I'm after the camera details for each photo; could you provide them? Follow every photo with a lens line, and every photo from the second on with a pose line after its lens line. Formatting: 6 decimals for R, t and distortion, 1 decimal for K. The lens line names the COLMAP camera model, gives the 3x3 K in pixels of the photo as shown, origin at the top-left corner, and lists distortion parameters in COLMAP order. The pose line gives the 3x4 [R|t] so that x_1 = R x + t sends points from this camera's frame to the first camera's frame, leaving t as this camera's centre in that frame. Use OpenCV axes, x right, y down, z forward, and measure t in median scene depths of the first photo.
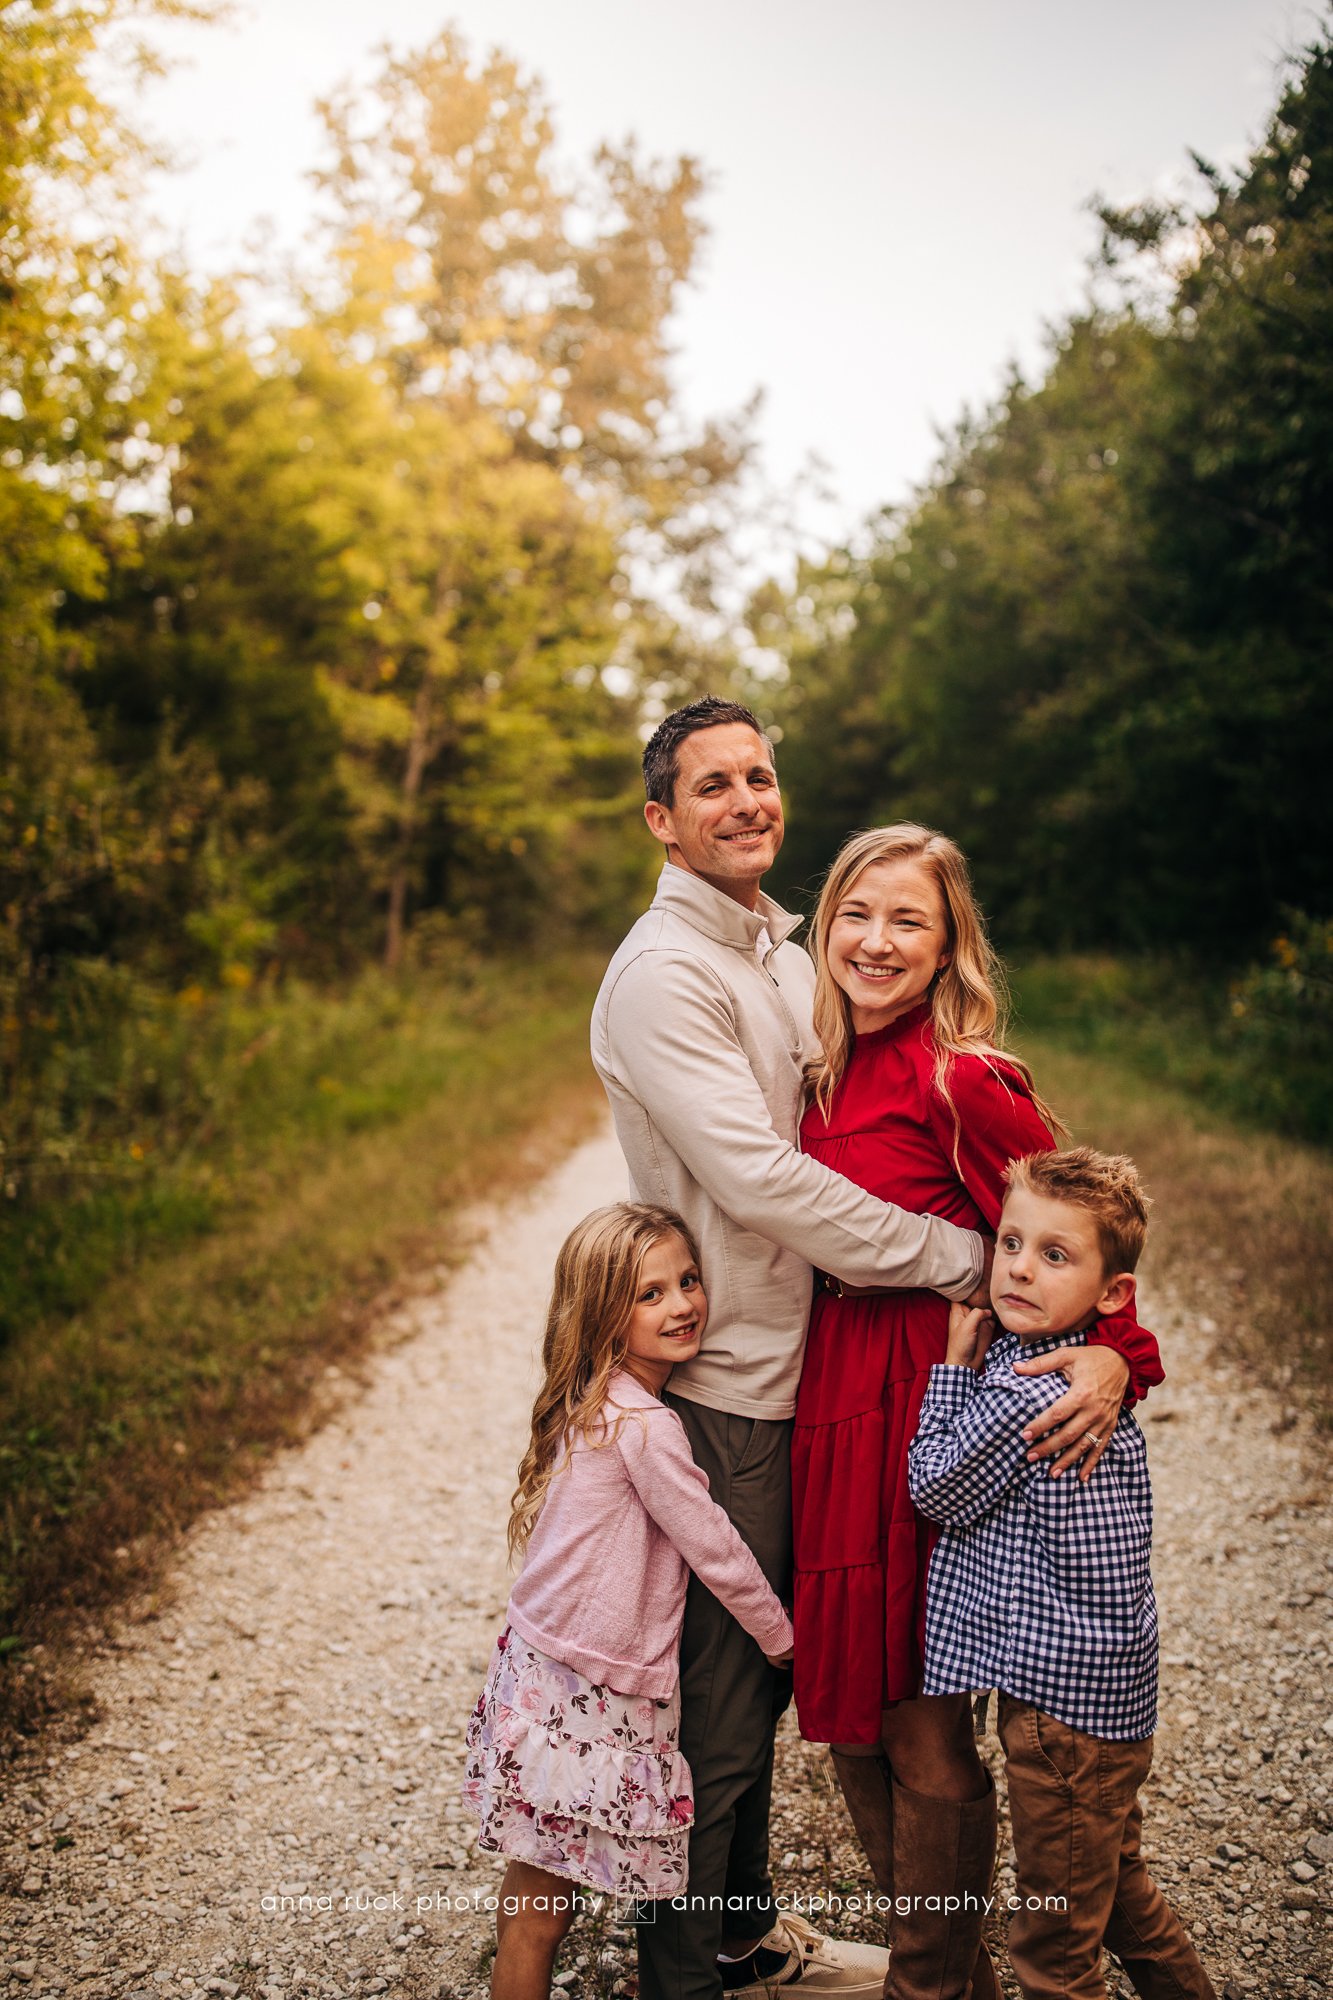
lens RADIAL K [[1959.0, 0, 666.5], [0, 1959.0, 1000.0], [0, 0, 1]] dist [0.012254, 0.005683]
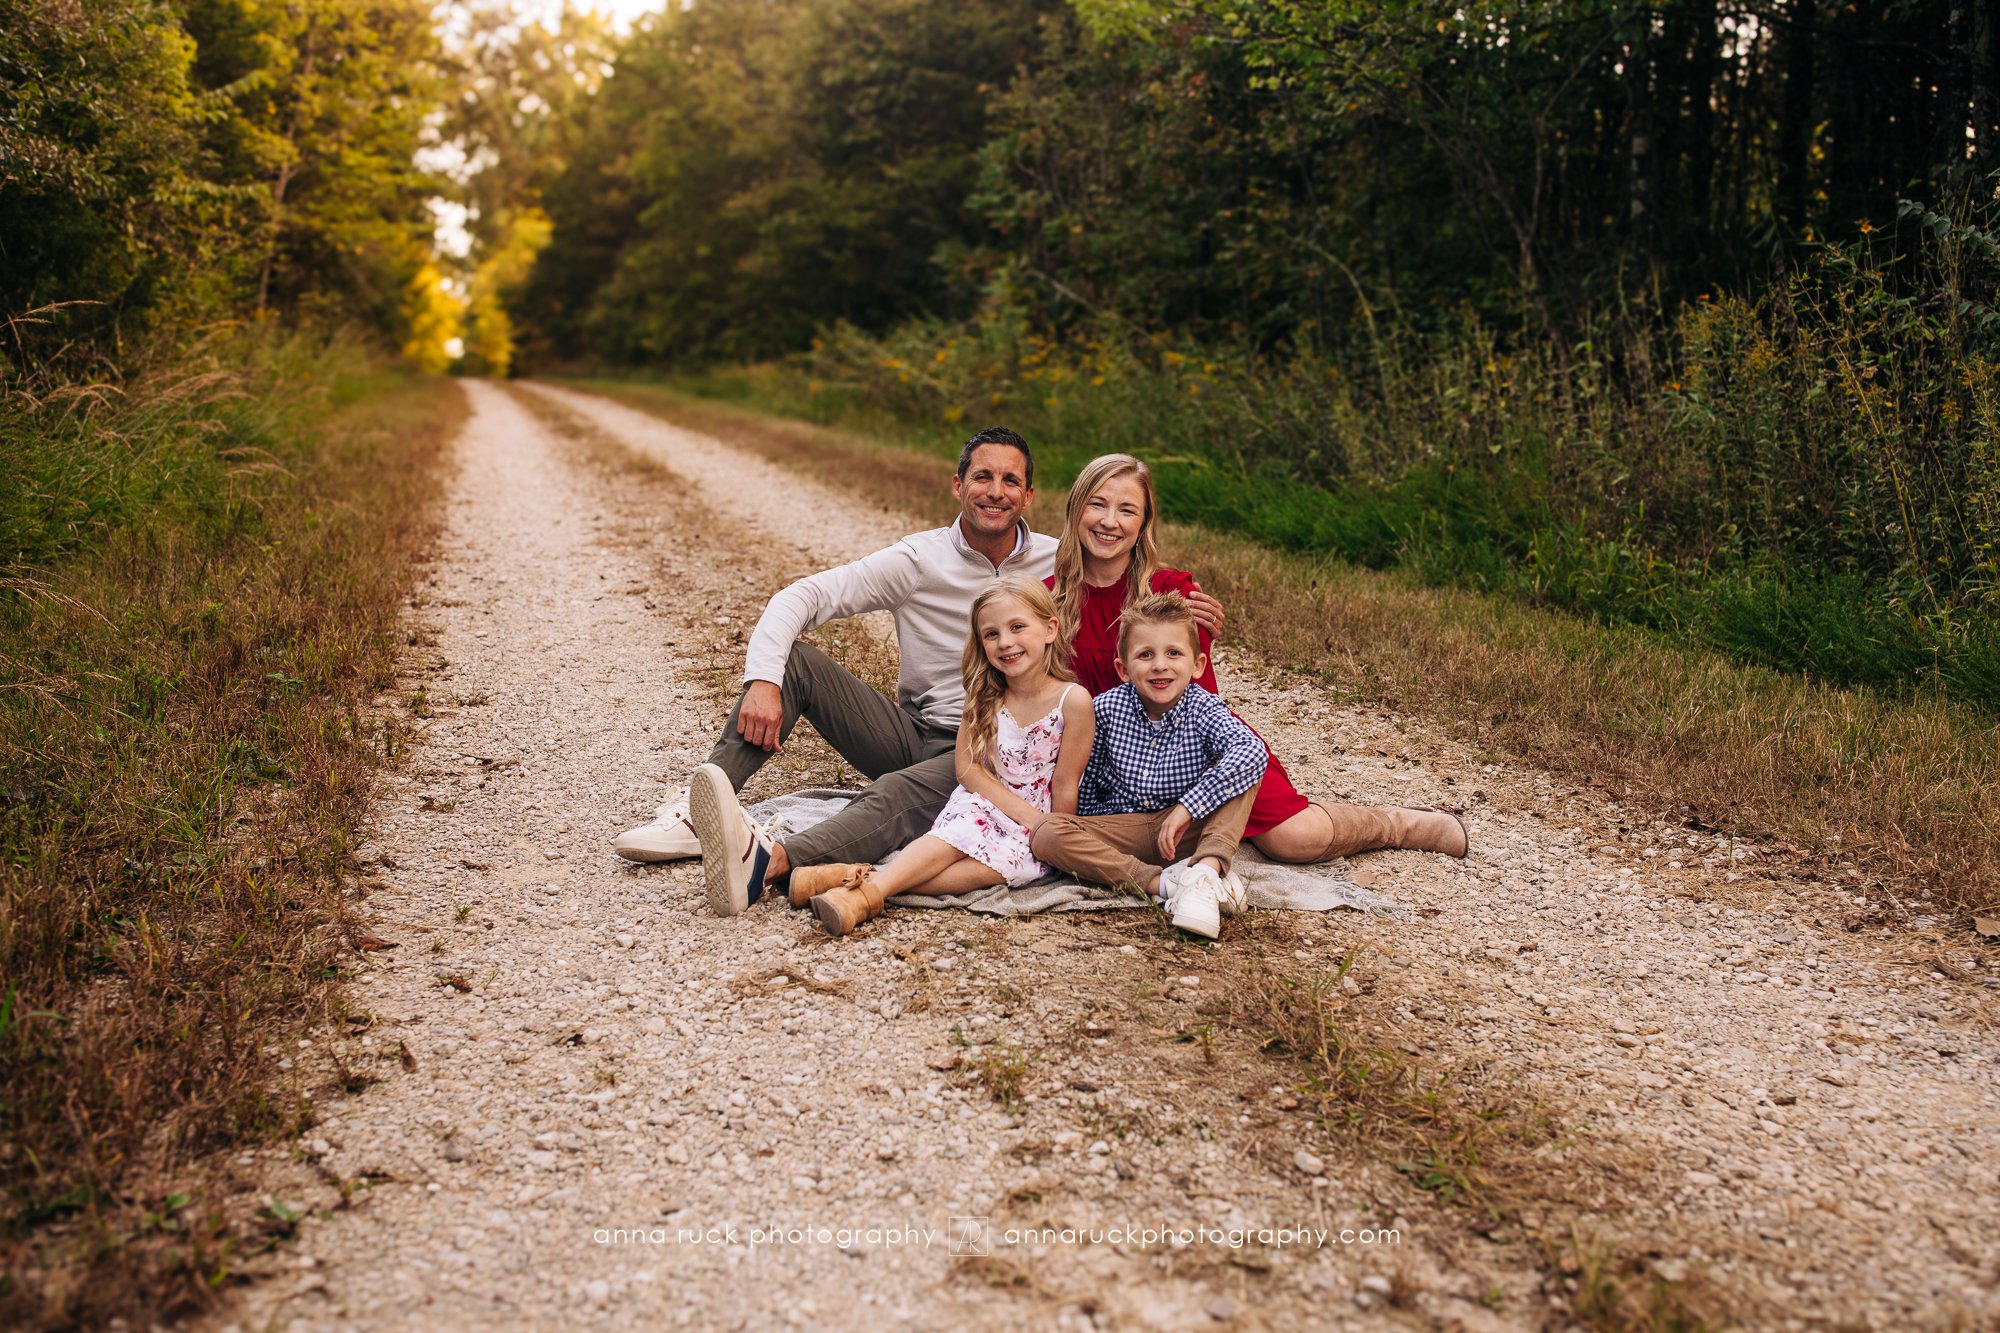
lens RADIAL K [[1959.0, 0, 1000.0], [0, 1959.0, 666.5], [0, 0, 1]] dist [0.012254, 0.005683]
pose [[0.952022, 0.039693, 0.303445, -0.071020], [-0.073516, 0.992181, 0.100862, 0.048901], [-0.297069, -0.118331, 0.947496, -0.593592]]
